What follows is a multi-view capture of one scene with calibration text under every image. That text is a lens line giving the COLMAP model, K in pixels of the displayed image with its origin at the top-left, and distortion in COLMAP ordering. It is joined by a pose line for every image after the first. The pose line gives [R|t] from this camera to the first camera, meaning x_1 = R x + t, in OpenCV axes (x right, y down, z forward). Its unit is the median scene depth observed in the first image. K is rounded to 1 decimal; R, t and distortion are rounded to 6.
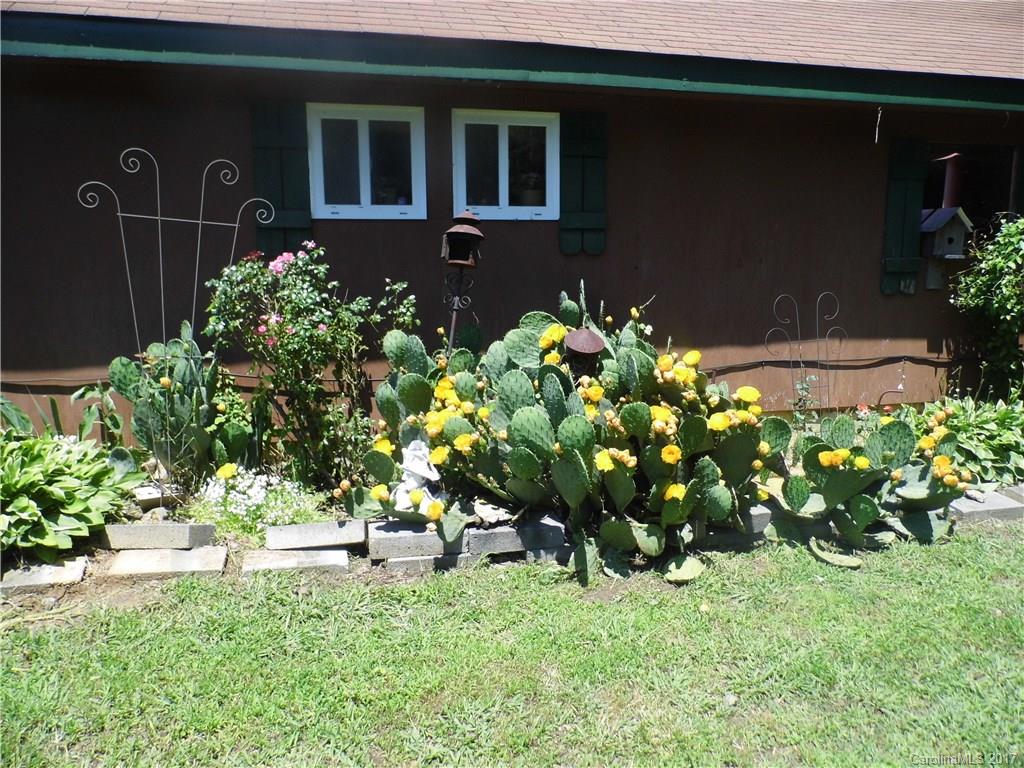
lens RADIAL K [[772.4, 0, 512.0], [0, 772.4, 384.0], [0, 0, 1]] dist [-0.002411, -0.001112]
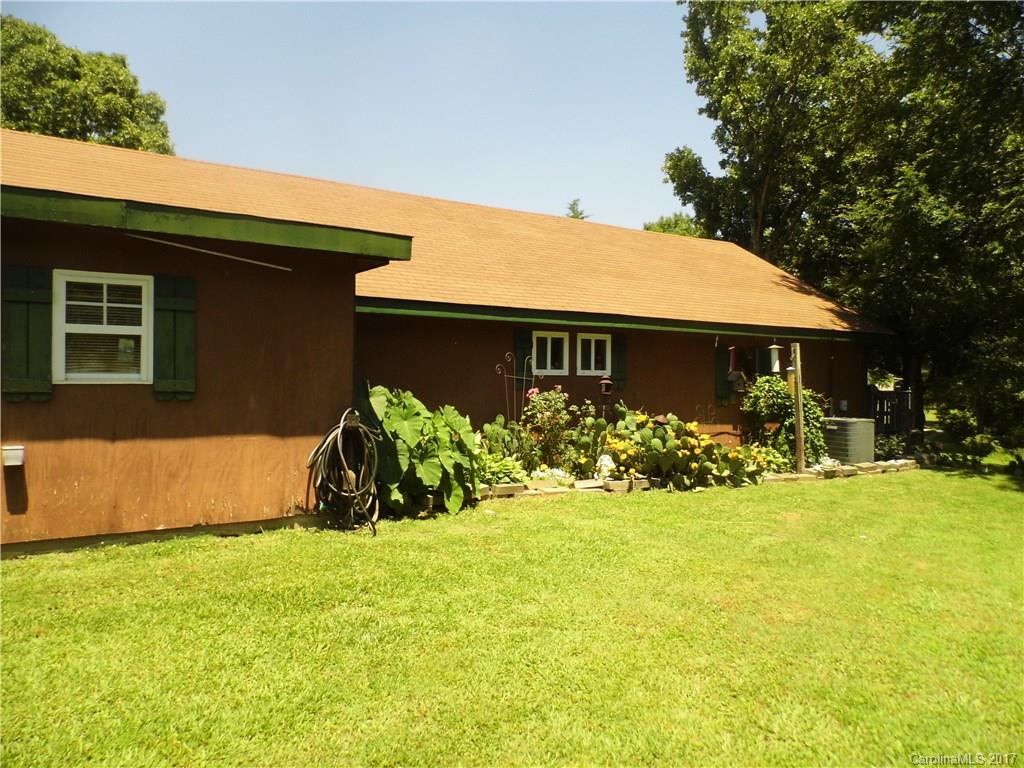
lens RADIAL K [[772.4, 0, 512.0], [0, 772.4, 384.0], [0, 0, 1]] dist [-0.002411, -0.001112]
pose [[0.946035, 0.011878, 0.323848, -1.128217], [0.036562, 0.989036, -0.143080, 0.171816], [-0.321997, 0.147199, 0.935228, -1.321945]]
